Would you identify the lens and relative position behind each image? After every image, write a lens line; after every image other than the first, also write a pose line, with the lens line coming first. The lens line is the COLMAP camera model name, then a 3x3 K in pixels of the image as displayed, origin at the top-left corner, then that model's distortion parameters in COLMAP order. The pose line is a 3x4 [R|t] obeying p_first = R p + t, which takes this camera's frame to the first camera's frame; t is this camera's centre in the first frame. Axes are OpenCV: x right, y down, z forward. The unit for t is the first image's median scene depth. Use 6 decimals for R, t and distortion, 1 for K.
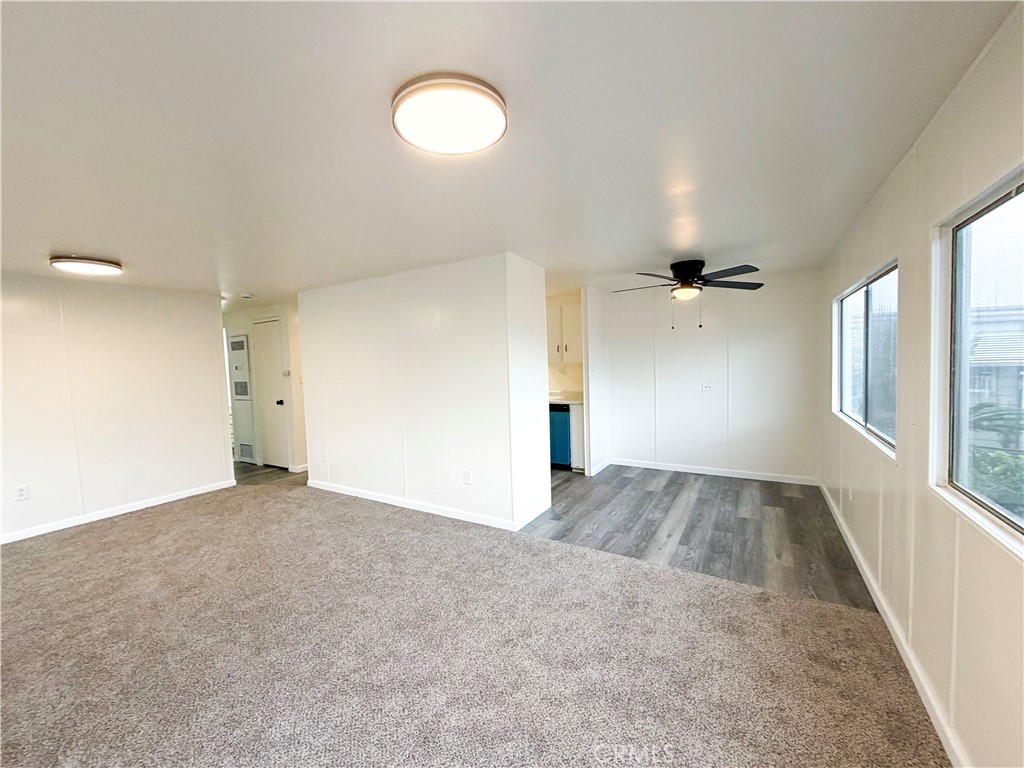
lens RADIAL K [[408.8, 0, 518.2], [0, 408.8, 381.7], [0, 0, 1]] dist [0.001613, -0.000506]
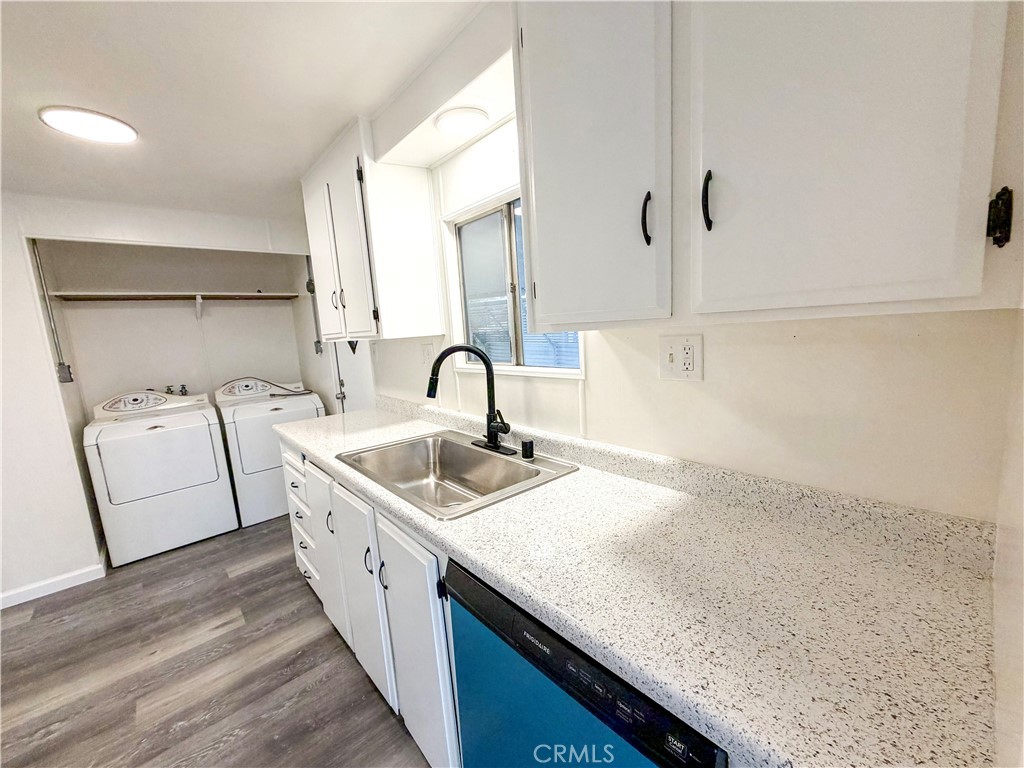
lens RADIAL K [[408.8, 0, 513.5], [0, 408.8, 387.7], [0, 0, 1]] dist [0.001613, -0.000506]
pose [[0.946944, 0.016599, -0.320970, 0.158299], [0.020176, 0.993625, 0.110912, -0.058460], [0.320765, -0.111503, 0.940573, 1.327065]]
